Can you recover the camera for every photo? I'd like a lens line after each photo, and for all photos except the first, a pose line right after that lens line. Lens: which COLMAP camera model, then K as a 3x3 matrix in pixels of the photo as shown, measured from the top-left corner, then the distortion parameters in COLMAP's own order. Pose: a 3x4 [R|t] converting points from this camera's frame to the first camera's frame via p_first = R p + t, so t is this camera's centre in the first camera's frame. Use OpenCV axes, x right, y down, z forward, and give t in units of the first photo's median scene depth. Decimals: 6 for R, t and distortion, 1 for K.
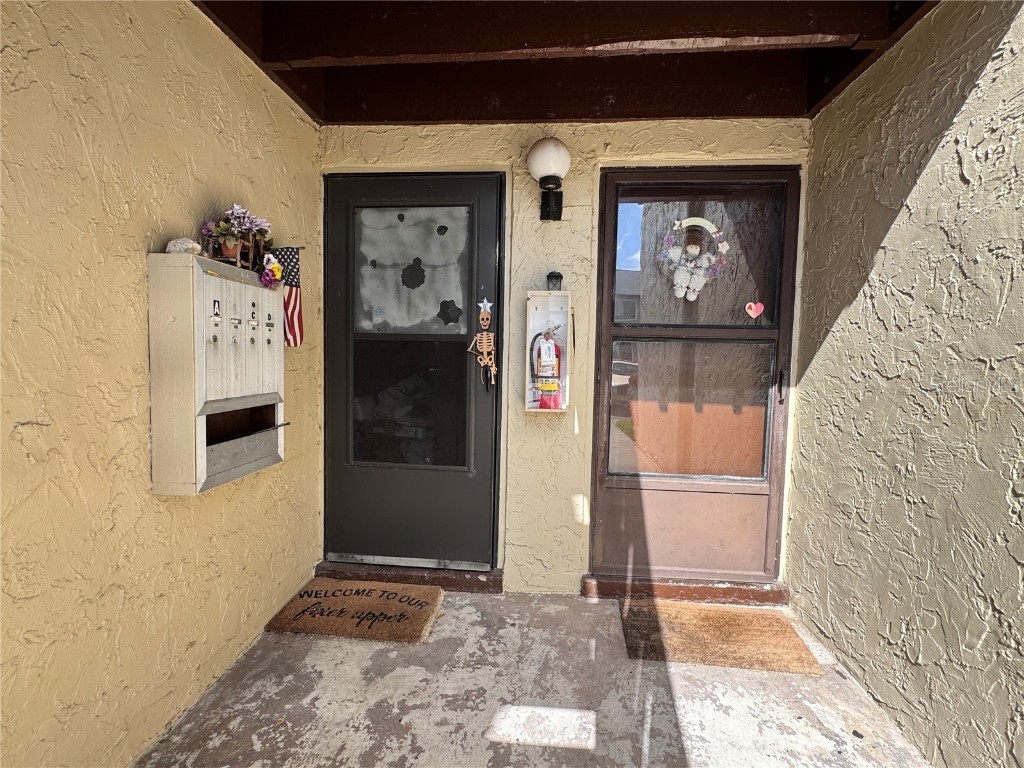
lens RADIAL K [[494.6, 0, 512.0], [0, 494.6, 384.0], [0, 0, 1]] dist [0.000488, 0.000311]
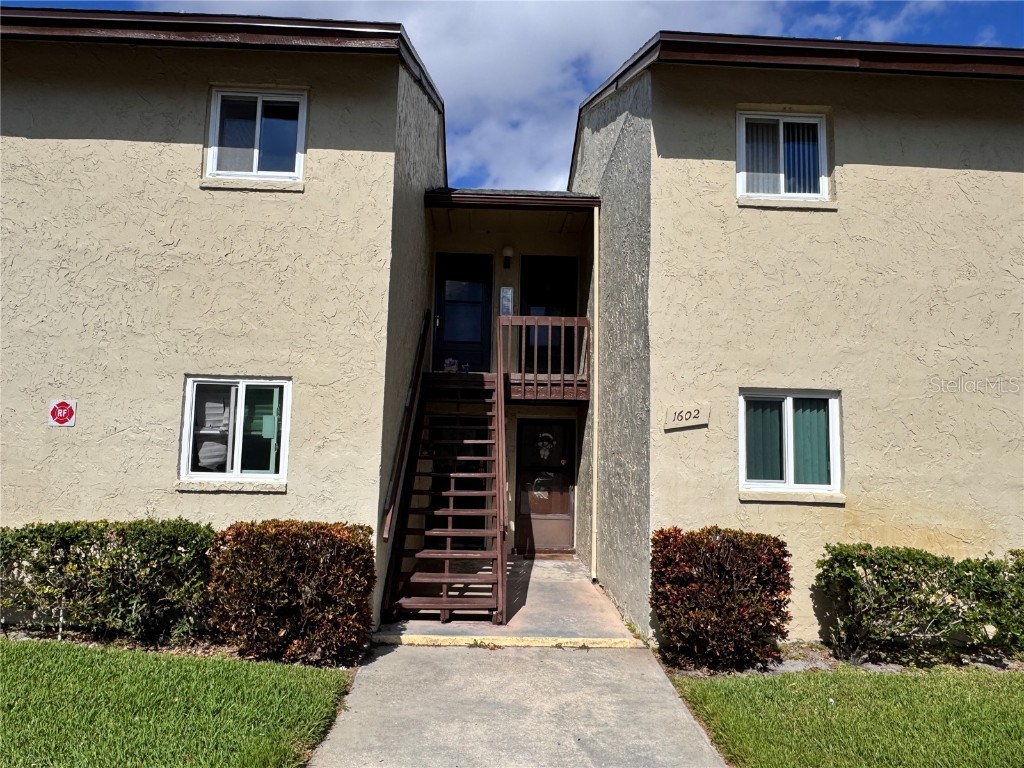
lens RADIAL K [[714.7, 0, 512.0], [0, 714.7, 384.0], [0, 0, 1]] dist [-0.002498, -0.001415]
pose [[0.991293, 0.016394, 0.130653, -0.470167], [0.006590, 0.984798, -0.173576, 0.157346], [-0.131513, 0.172926, 0.976115, -3.614500]]
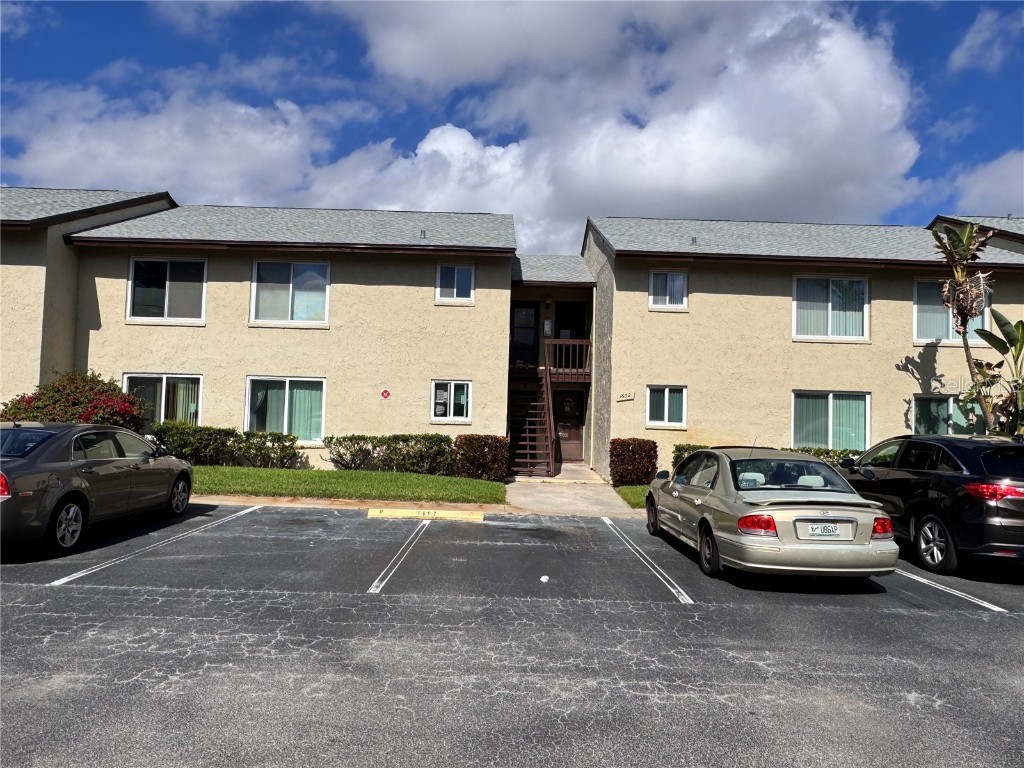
lens RADIAL K [[714.7, 0, 512.0], [0, 714.7, 384.0], [0, 0, 1]] dist [-0.002498, -0.001415]
pose [[0.993807, 0.009885, 0.110682, -1.311553], [0.001939, 0.994341, -0.106220, 0.428769], [-0.111105, 0.105776, 0.988163, -7.729161]]
